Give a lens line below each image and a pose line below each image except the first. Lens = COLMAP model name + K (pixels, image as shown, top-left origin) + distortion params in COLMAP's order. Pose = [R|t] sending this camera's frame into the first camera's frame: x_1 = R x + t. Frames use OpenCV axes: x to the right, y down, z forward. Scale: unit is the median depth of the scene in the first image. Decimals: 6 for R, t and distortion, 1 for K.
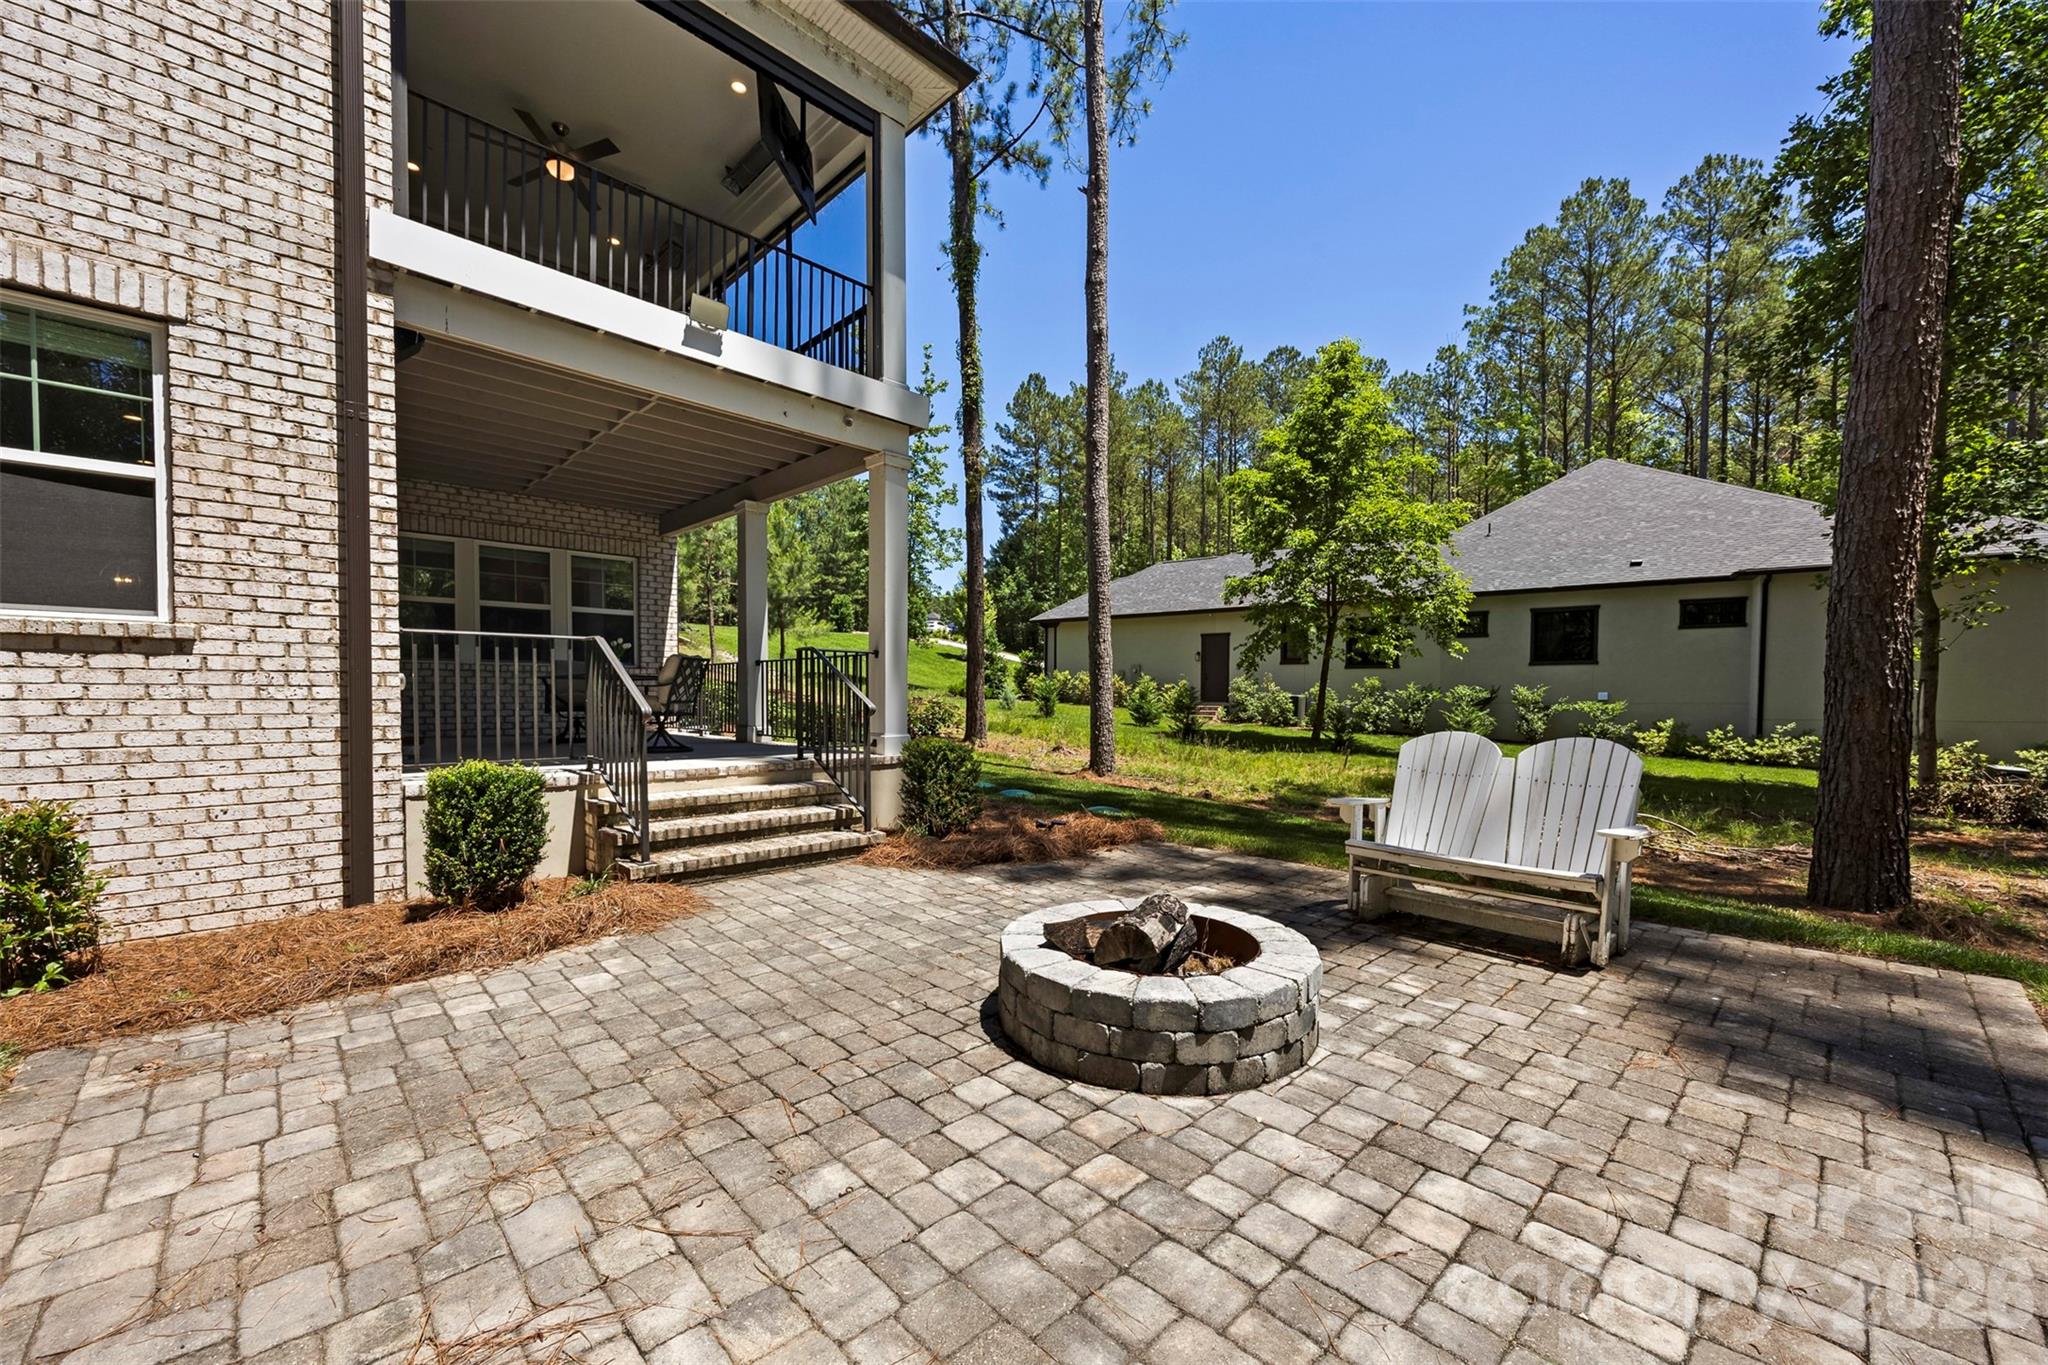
lens RADIAL K [[795.4, 0, 1016.3], [0, 795.4, 721.5], [0, 0, 1]] dist [-0.002037, -0.000321]
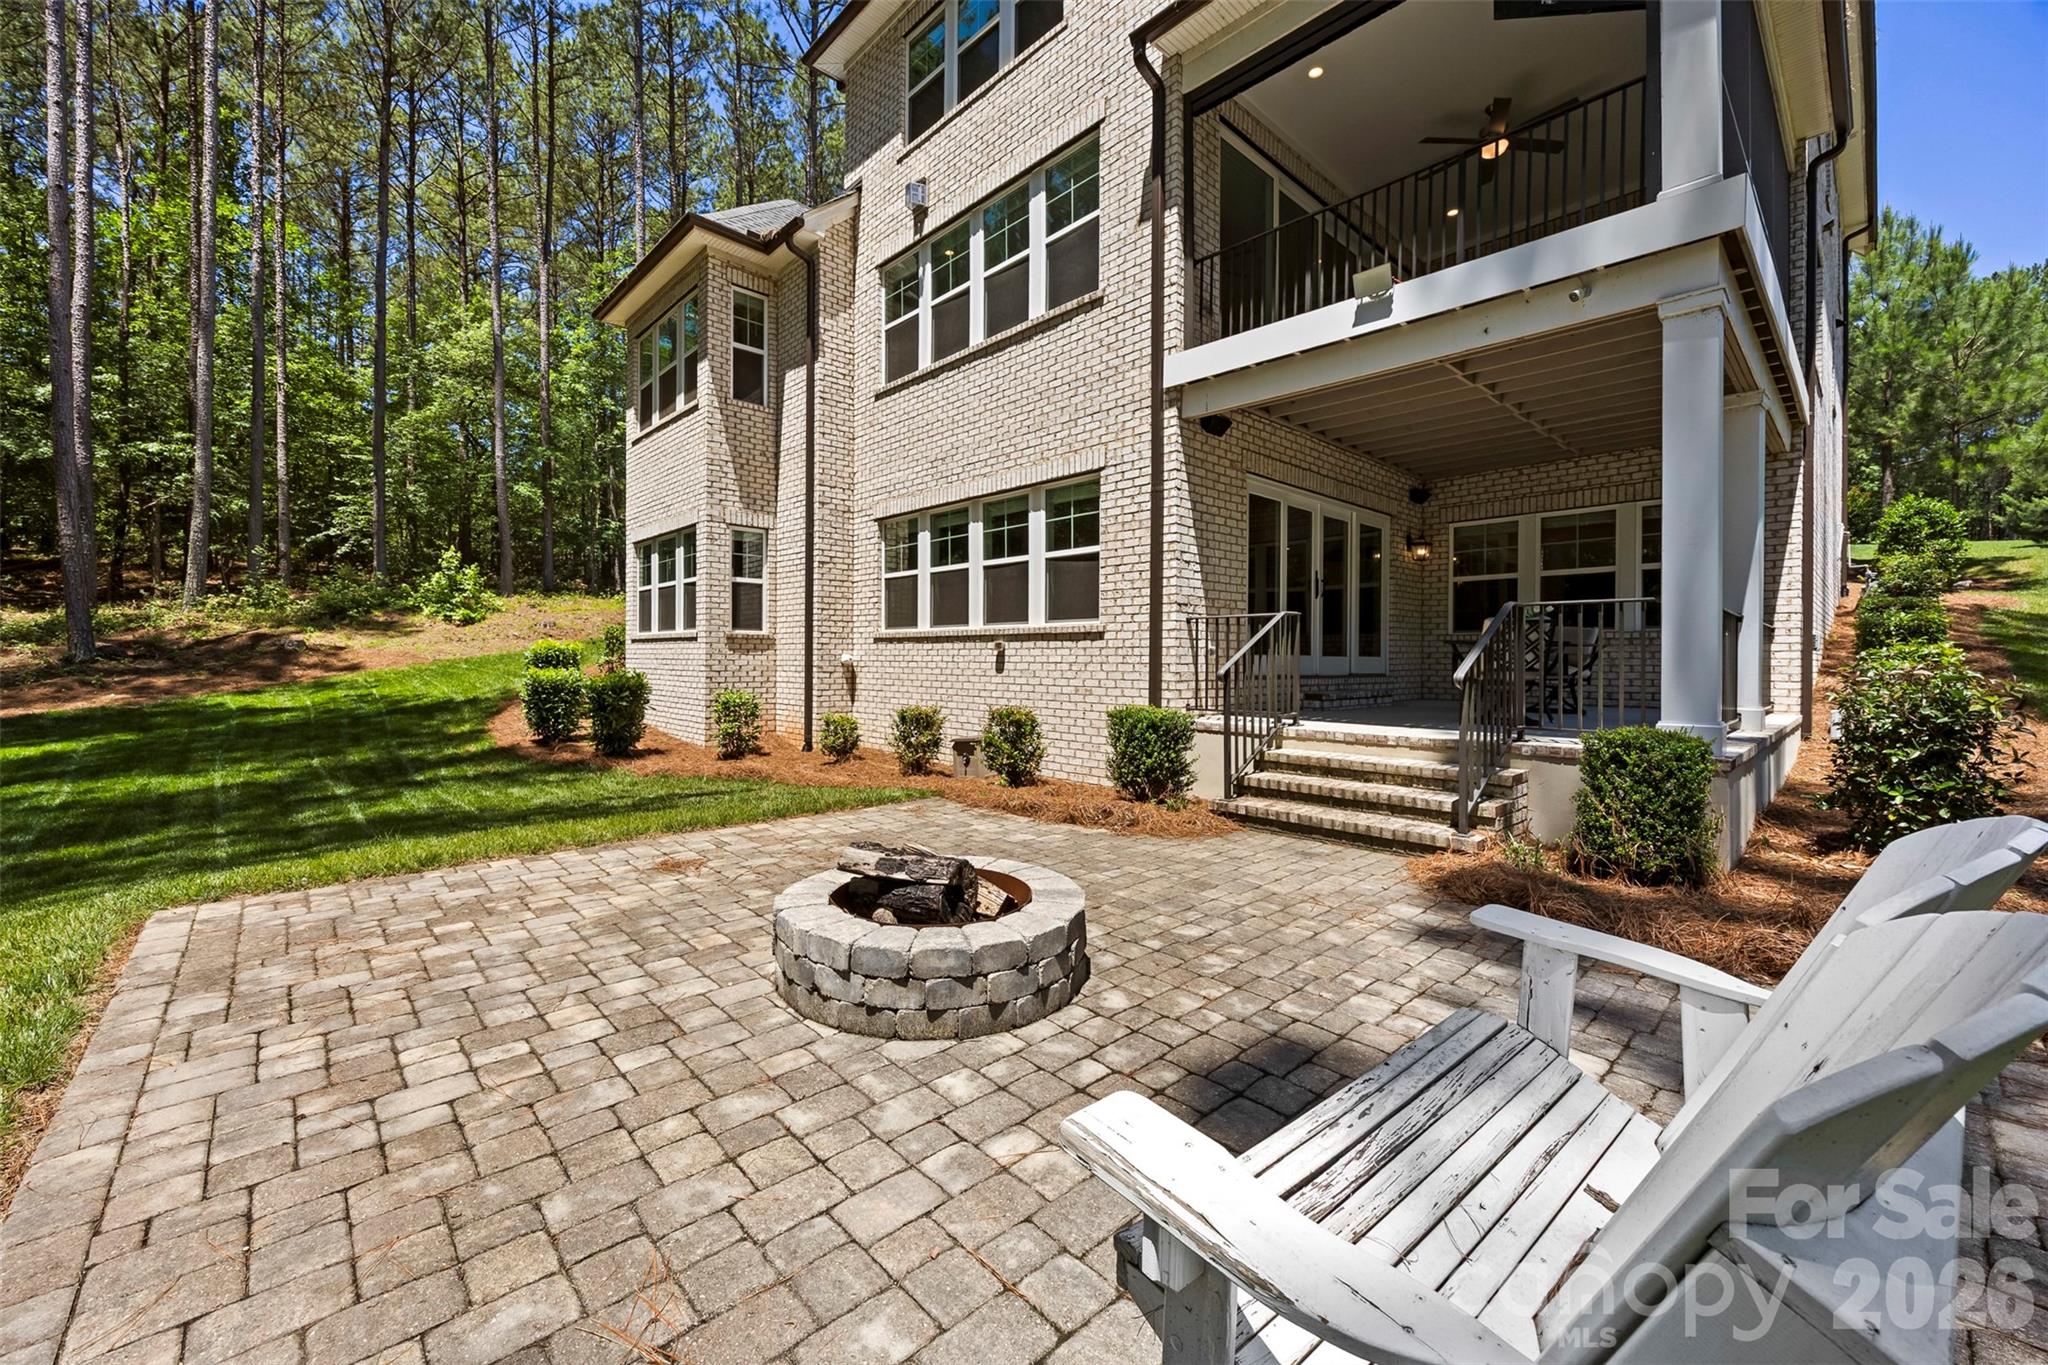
lens RADIAL K [[799.2, 0, 1019.5], [0, 799.2, 667.4], [0, 0, 1]] dist [-0.000576, 0.000085]
pose [[-0.009512, 0.007729, -0.999925, 0.914276], [-0.038540, 0.999224, 0.008090, -0.024967], [0.999212, 0.038614, -0.009207, 0.837002]]
